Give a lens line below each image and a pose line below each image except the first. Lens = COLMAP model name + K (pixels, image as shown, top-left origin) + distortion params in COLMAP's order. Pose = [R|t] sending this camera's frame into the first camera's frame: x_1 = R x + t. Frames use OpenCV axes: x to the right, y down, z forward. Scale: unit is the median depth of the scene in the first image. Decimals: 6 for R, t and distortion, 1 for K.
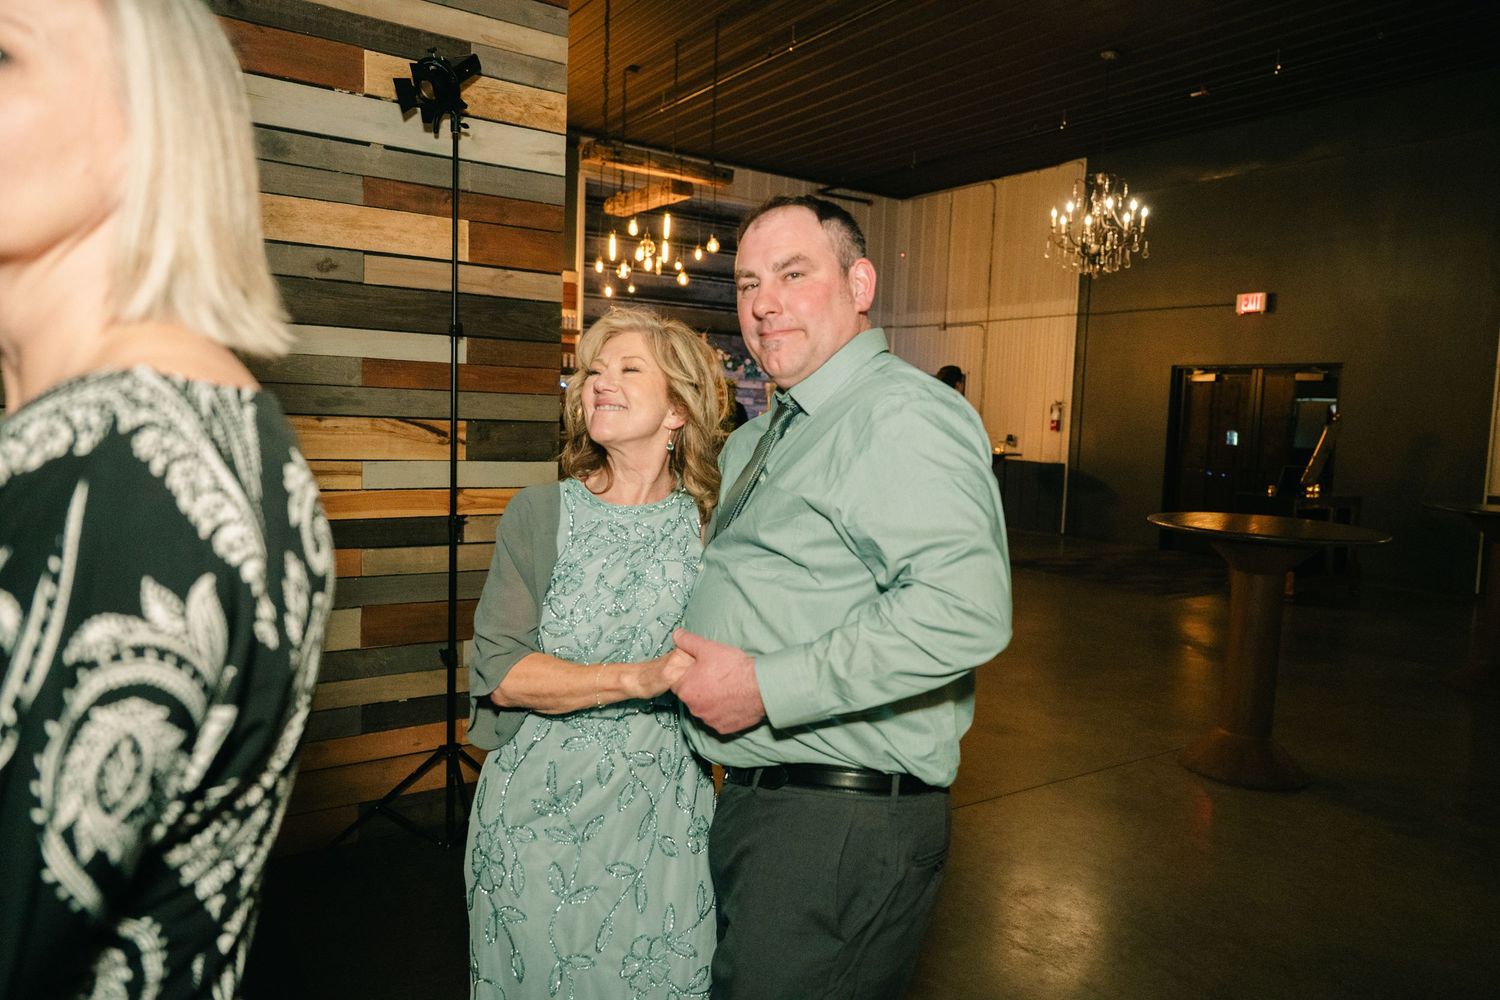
lens RADIAL K [[994.7, 0, 751.7], [0, 994.7, 496.5], [0, 0, 1]] dist [-0.000280, 0.005943]
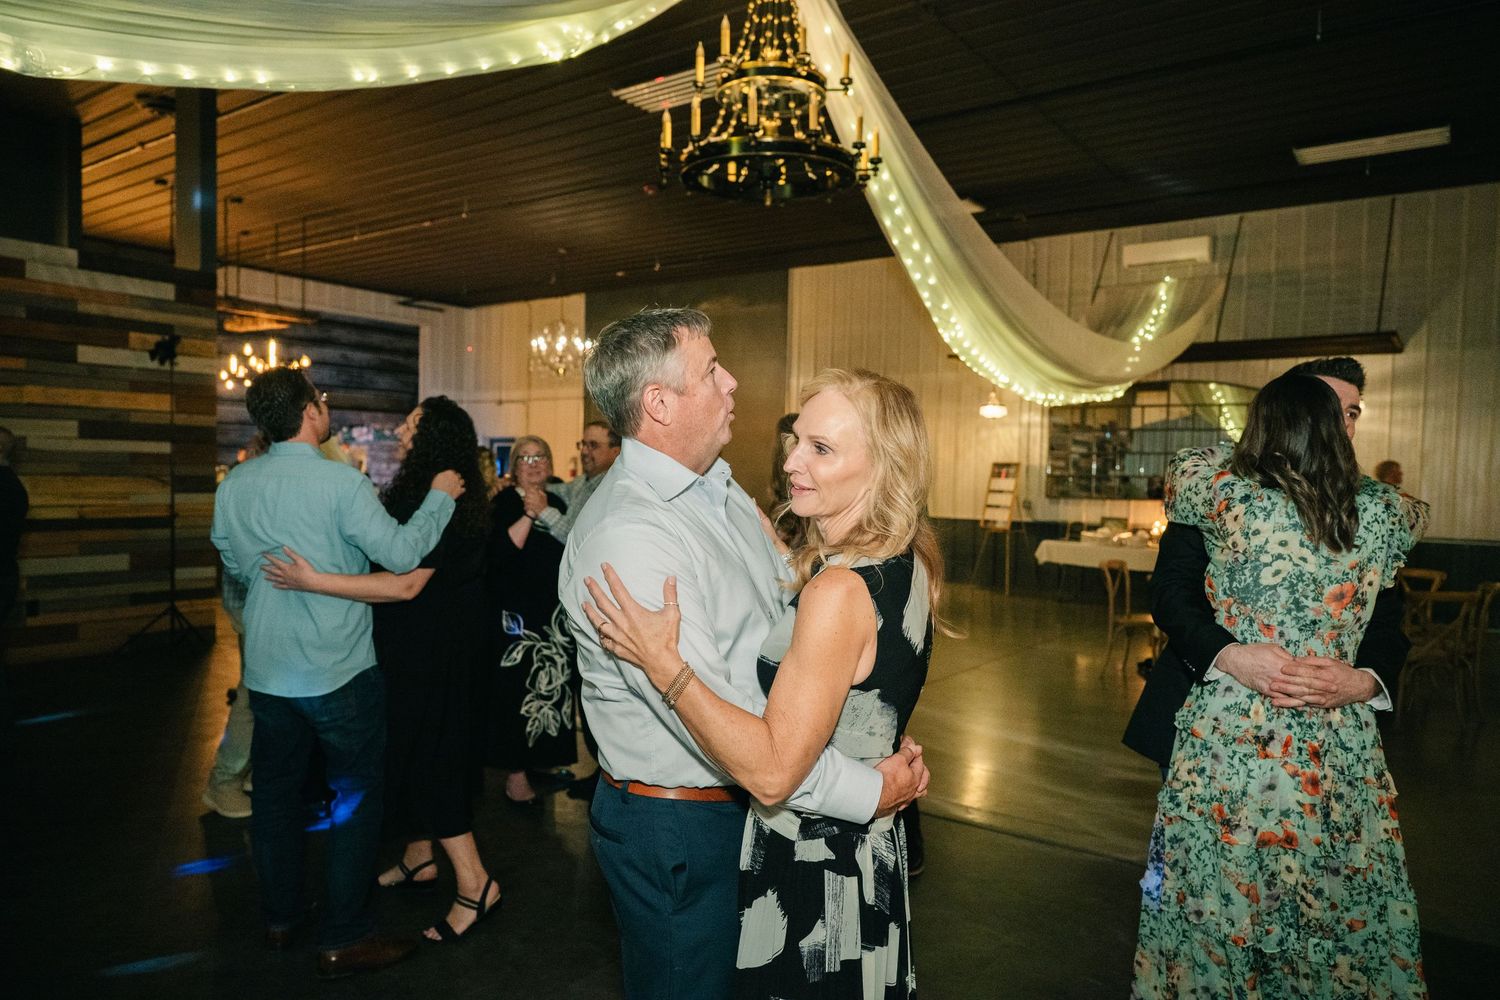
lens RADIAL K [[1000.8, 0, 750.3], [0, 1000.8, 507.7], [0, 0, 1]] dist [0.001213, 0.002136]
pose [[0.941202, -0.028708, 0.336621, 0.076962], [0.041478, 0.998664, -0.030806, 0.048718], [-0.335287, 0.042957, 0.941136, -0.645549]]
